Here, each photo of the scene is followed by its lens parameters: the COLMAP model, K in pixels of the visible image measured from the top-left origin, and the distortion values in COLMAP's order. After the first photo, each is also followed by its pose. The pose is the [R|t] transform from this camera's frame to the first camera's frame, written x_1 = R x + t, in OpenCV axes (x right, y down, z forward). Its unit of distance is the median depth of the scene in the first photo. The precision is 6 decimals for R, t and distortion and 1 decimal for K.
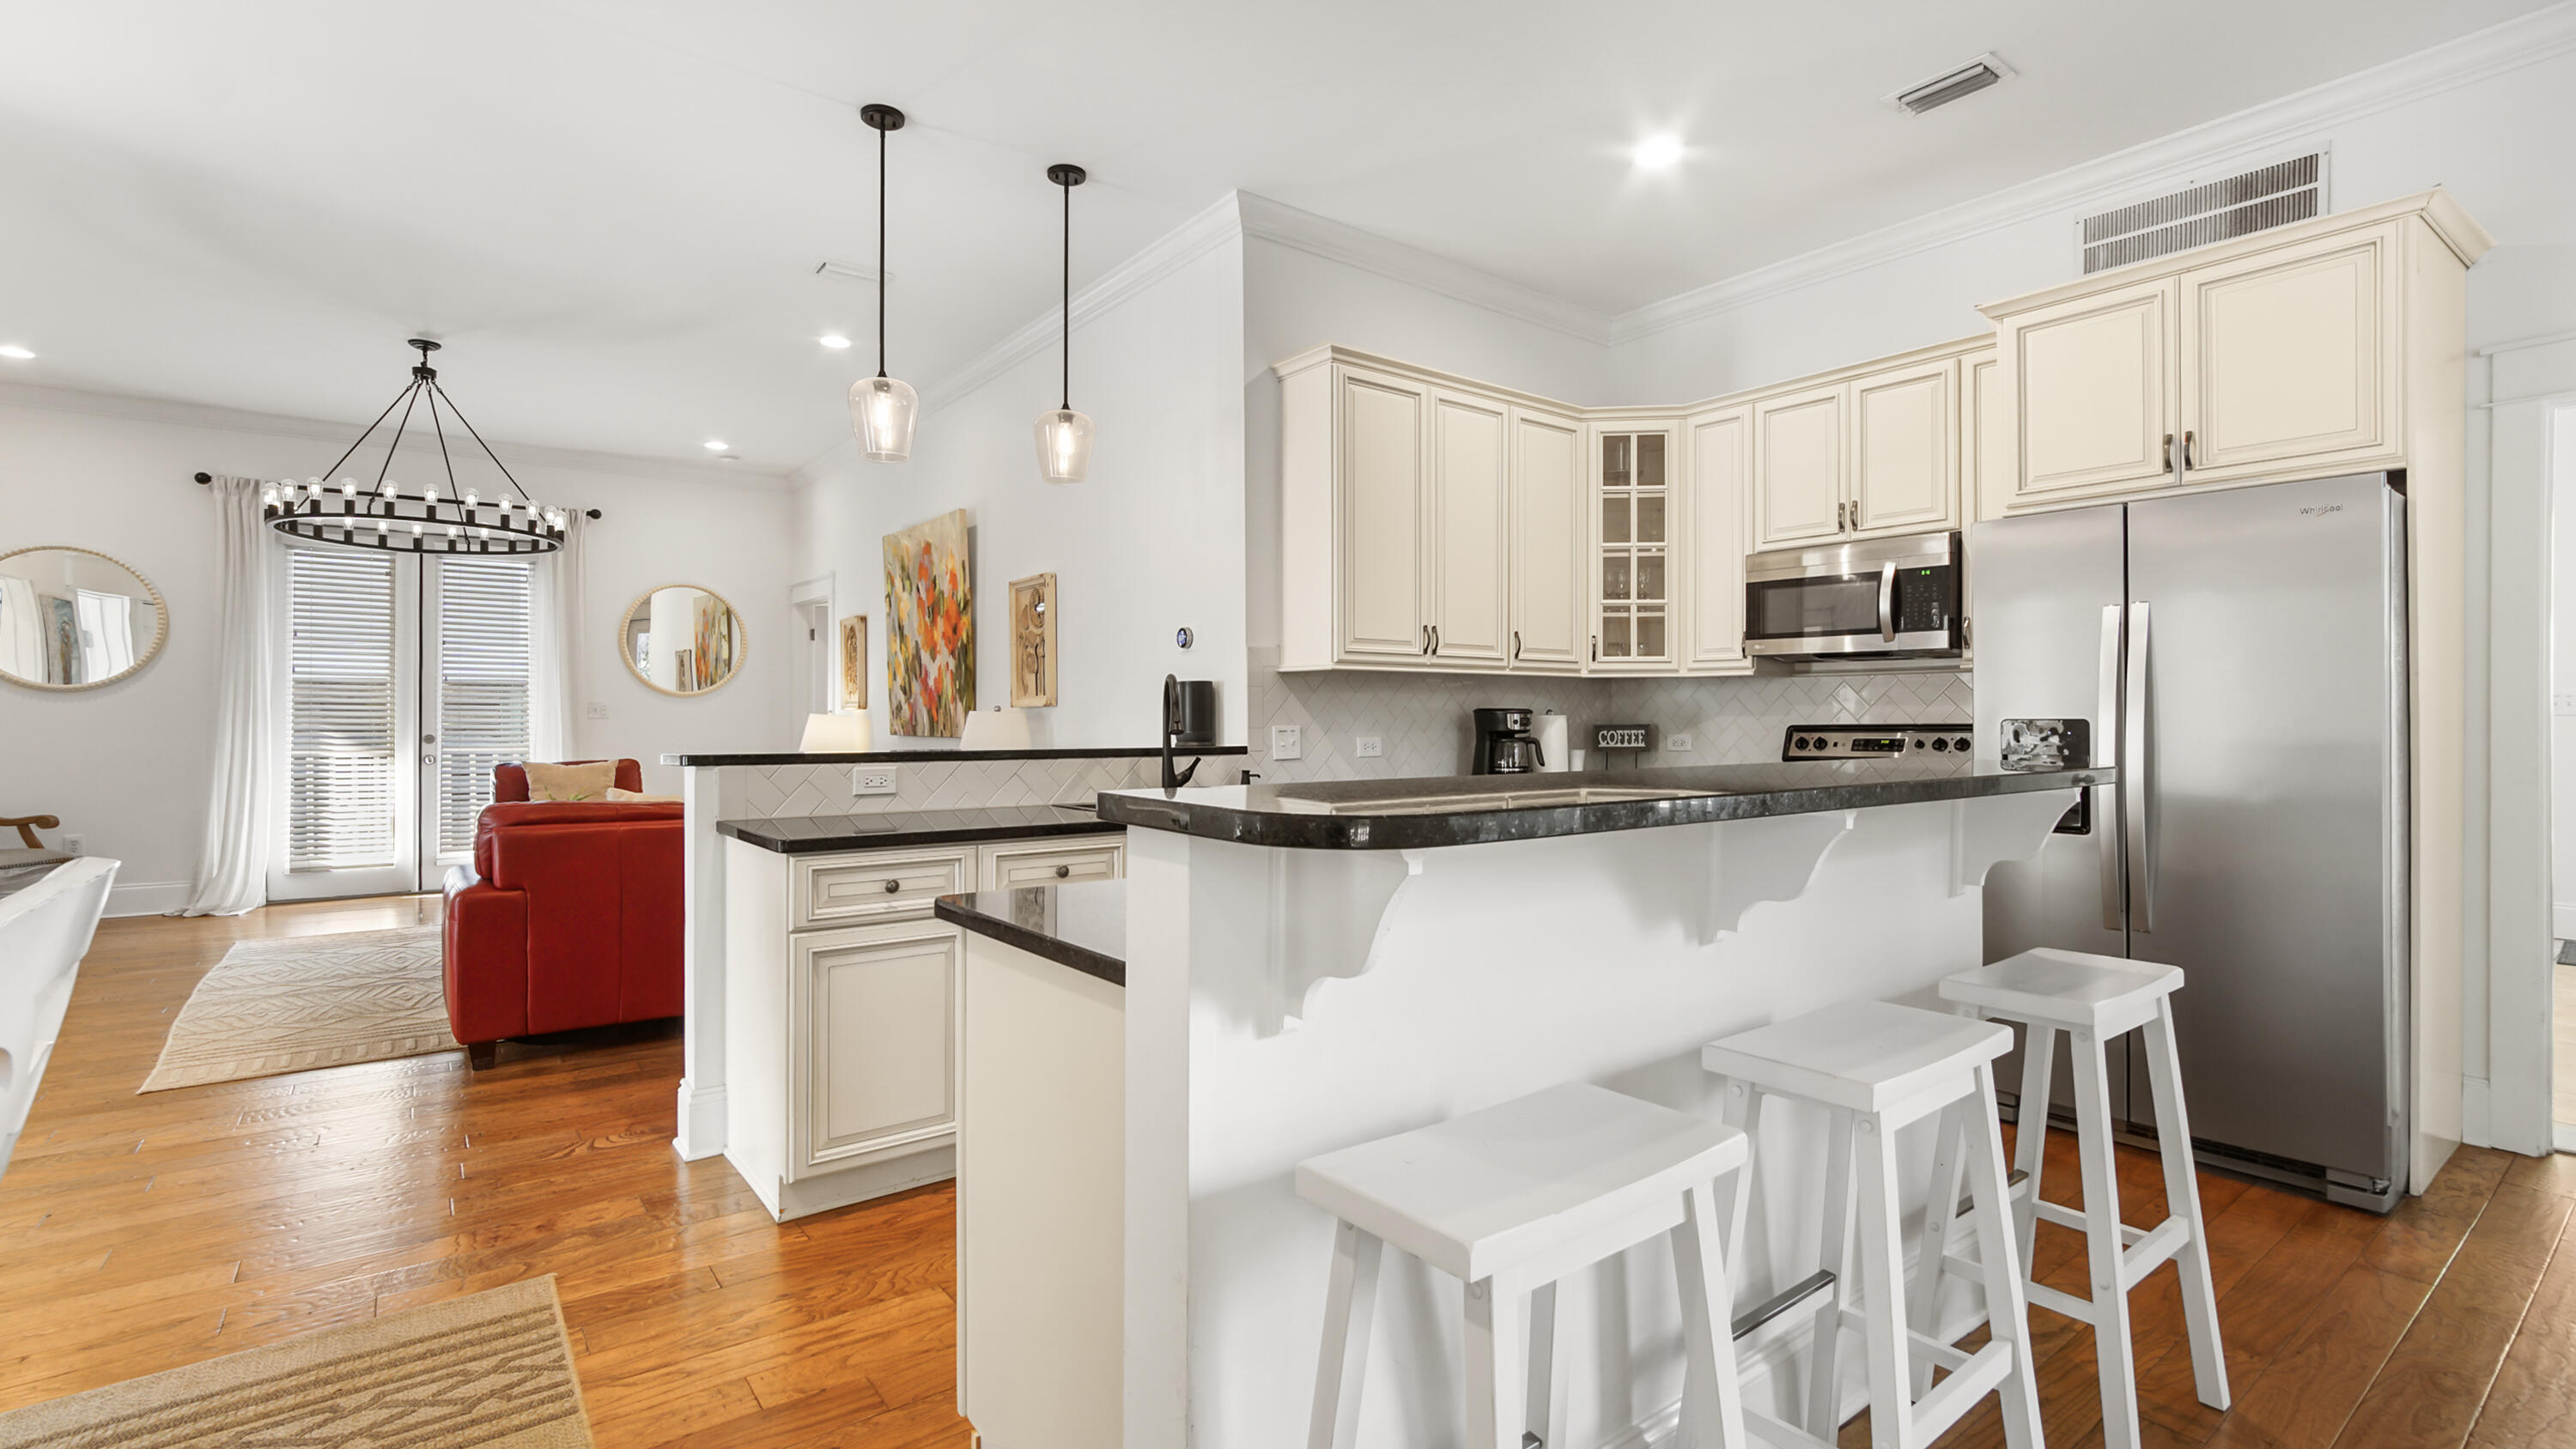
lens RADIAL K [[1172.2, 0, 1305.1], [0, 1172.2, 722.1], [0, 0, 1]] dist [-0.001595, 0.002502]
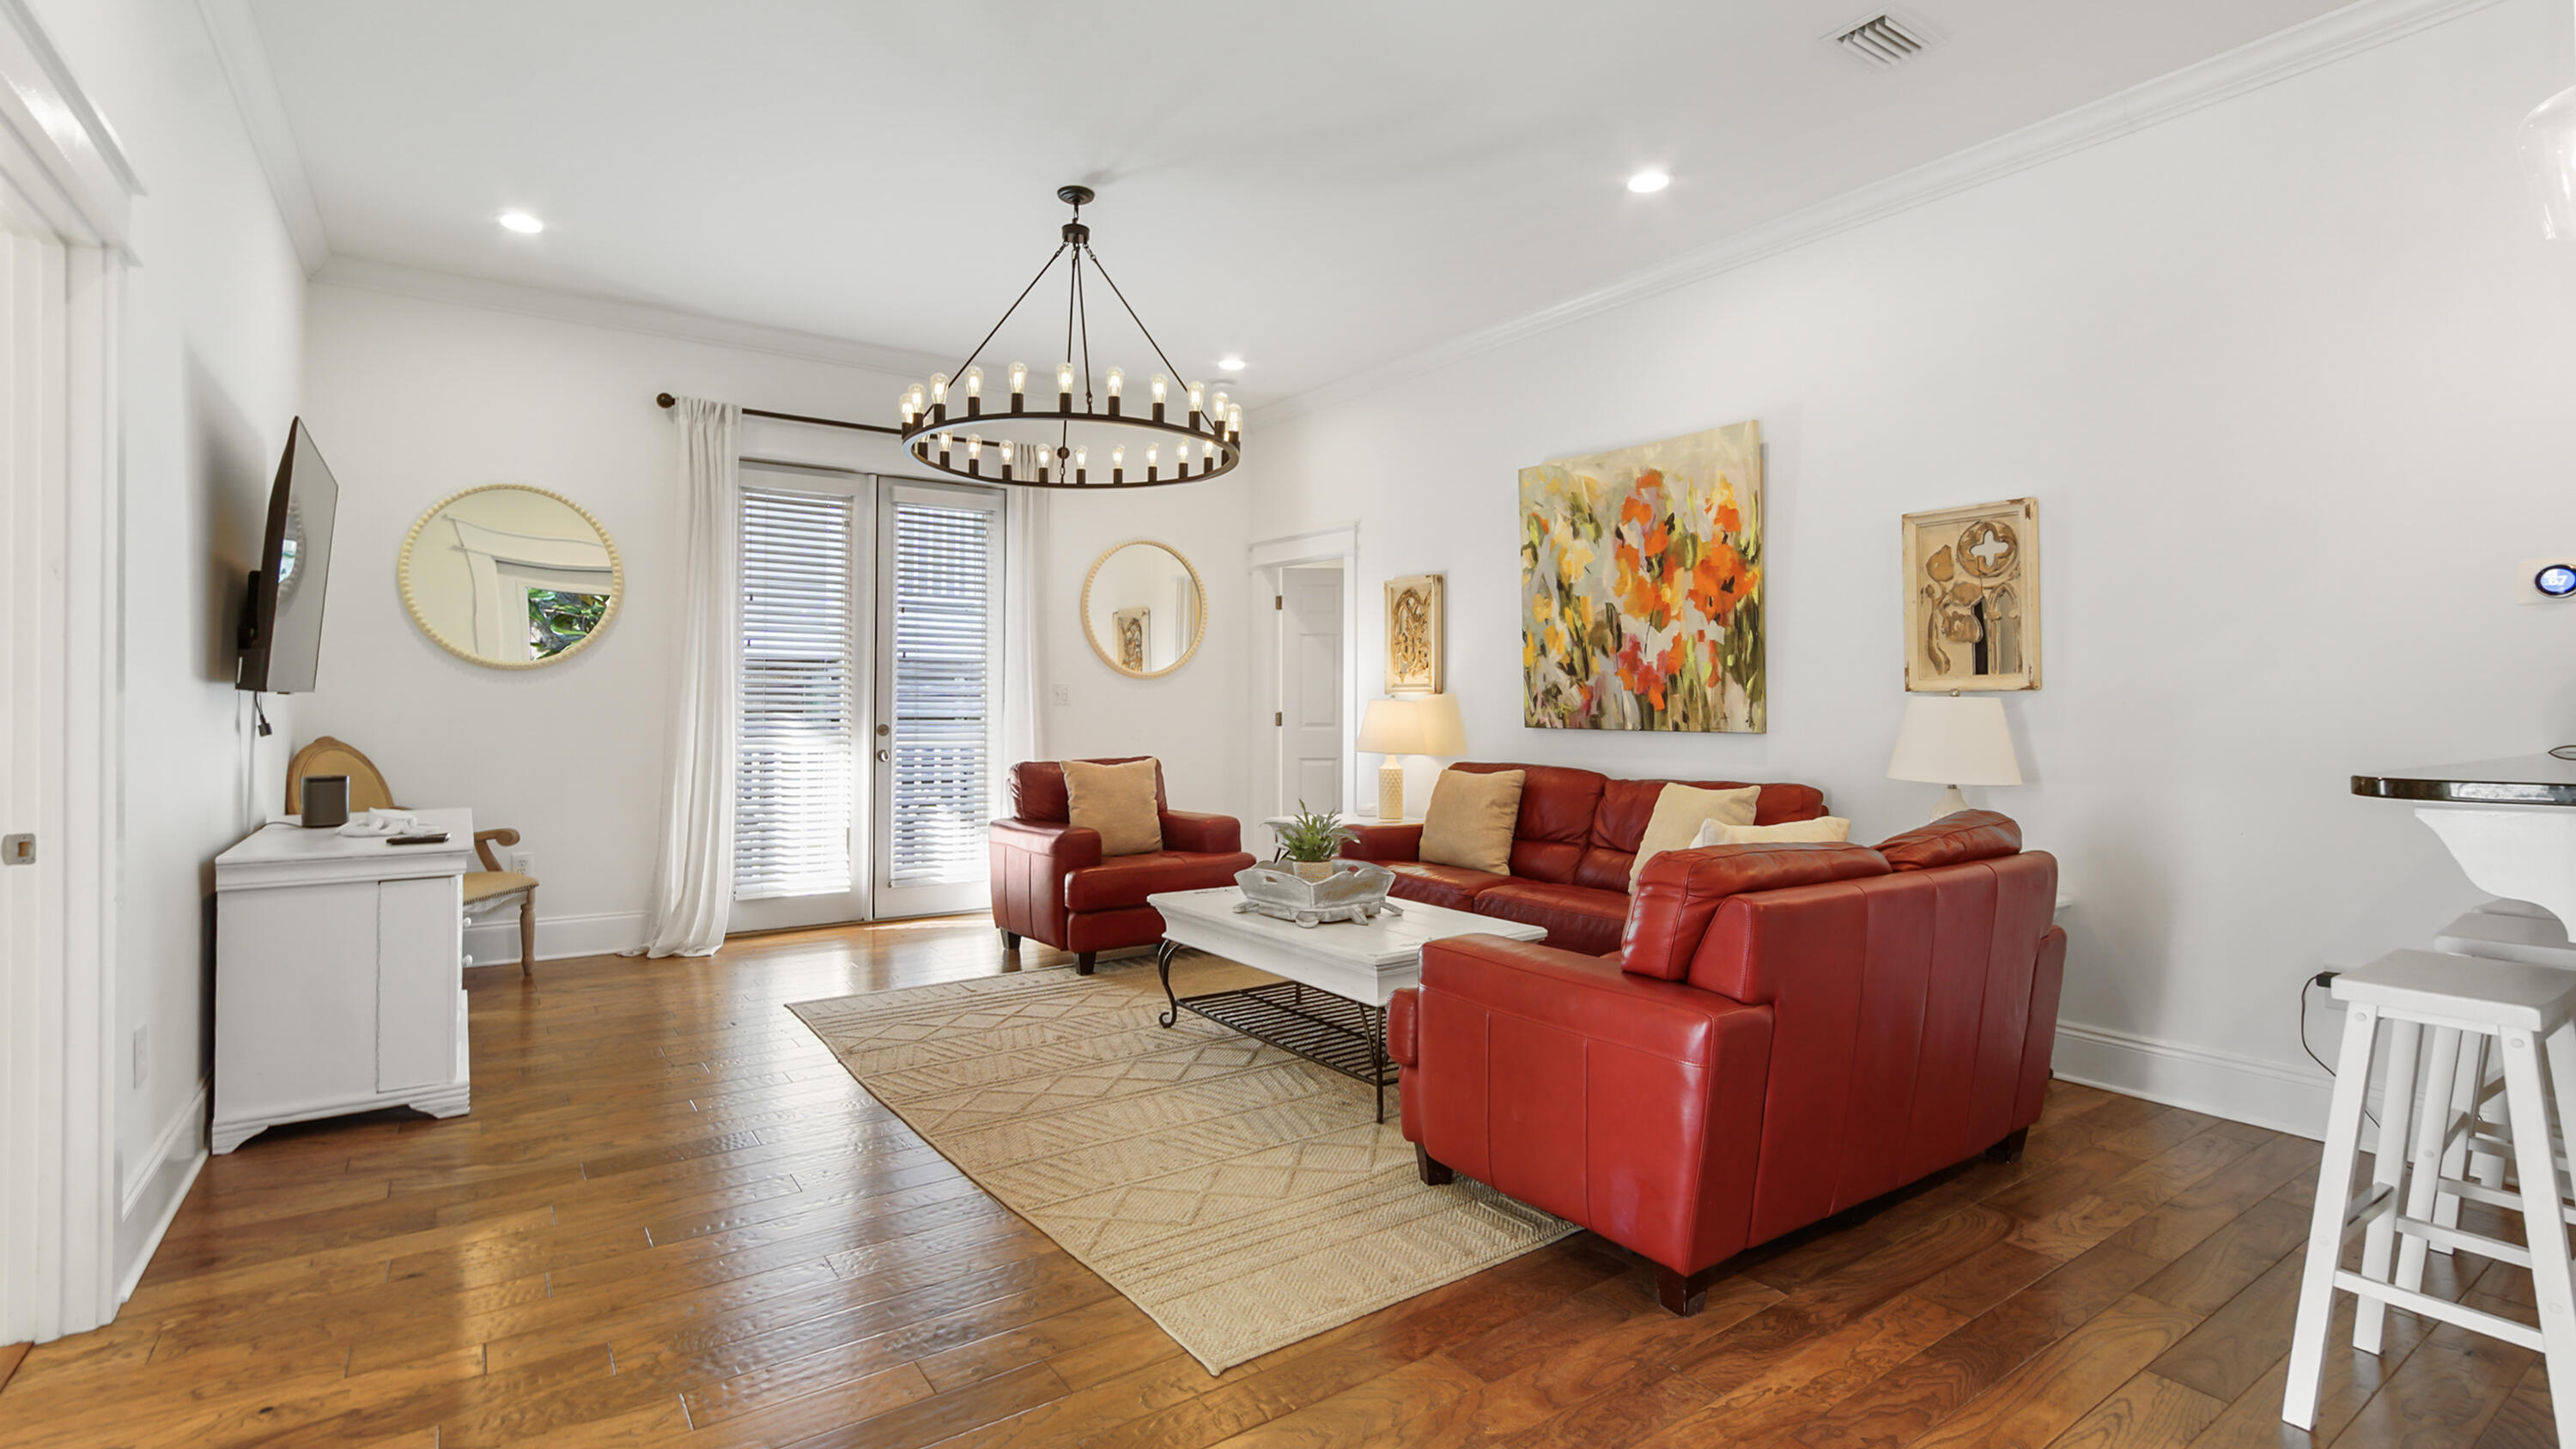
lens RADIAL K [[1172.2, 0, 1272.1], [0, 1172.2, 699.3], [0, 0, 1]] dist [-0.001595, 0.002502]
pose [[0.999087, 0.001882, -0.042686, -0.526530], [-0.002196, 0.999971, -0.007302, -0.001605], [0.042671, 0.007389, 0.999062, 0.243084]]
